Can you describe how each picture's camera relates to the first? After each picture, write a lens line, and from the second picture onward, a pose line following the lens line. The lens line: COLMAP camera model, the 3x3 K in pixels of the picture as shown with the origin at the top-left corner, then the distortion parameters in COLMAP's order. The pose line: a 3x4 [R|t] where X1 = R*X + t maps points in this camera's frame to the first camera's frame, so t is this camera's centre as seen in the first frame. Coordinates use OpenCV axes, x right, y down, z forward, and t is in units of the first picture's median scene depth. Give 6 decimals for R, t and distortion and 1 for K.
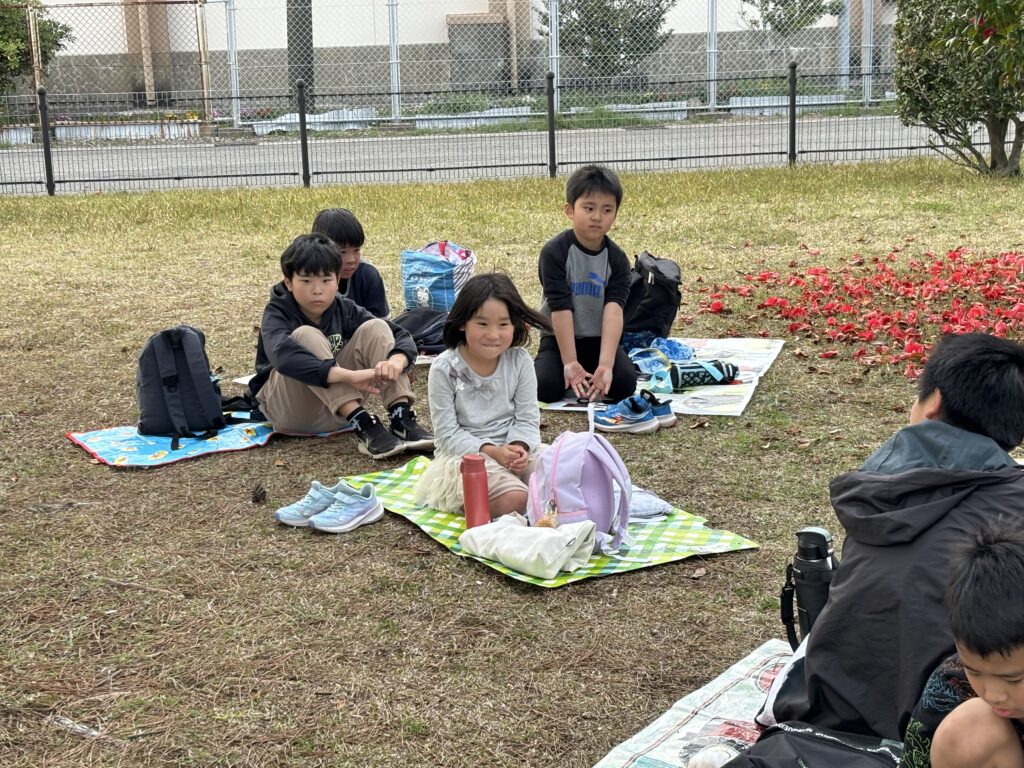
lens RADIAL K [[1727.3, 0, 512.6], [0, 1727.3, 384.8], [0, 0, 1]] dist [0.019992, 0.000000]
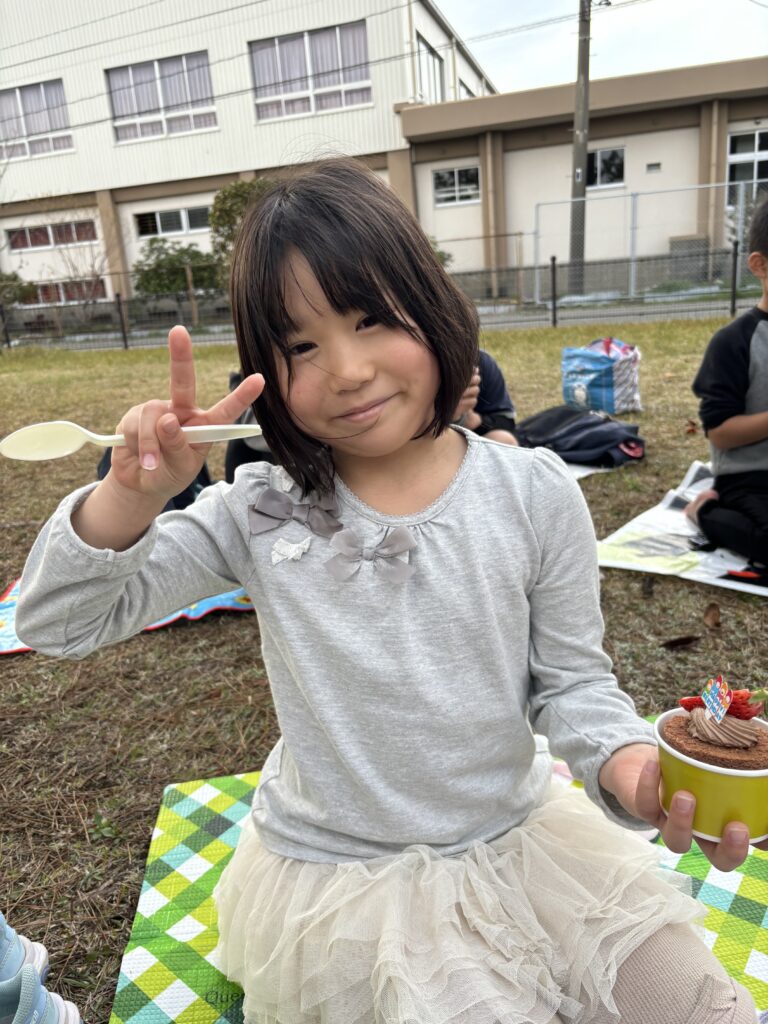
lens RADIAL K [[768.3, 0, 380.2], [0, 768.3, 506.7], [0, 0, 1]] dist [0.006059, -0.025669]
pose [[0.922415, 0.063889, -0.380878, 0.004317], [-0.032854, 0.995628, 0.087442, -0.008458], [0.384799, -0.068144, 0.920481, 0.205722]]
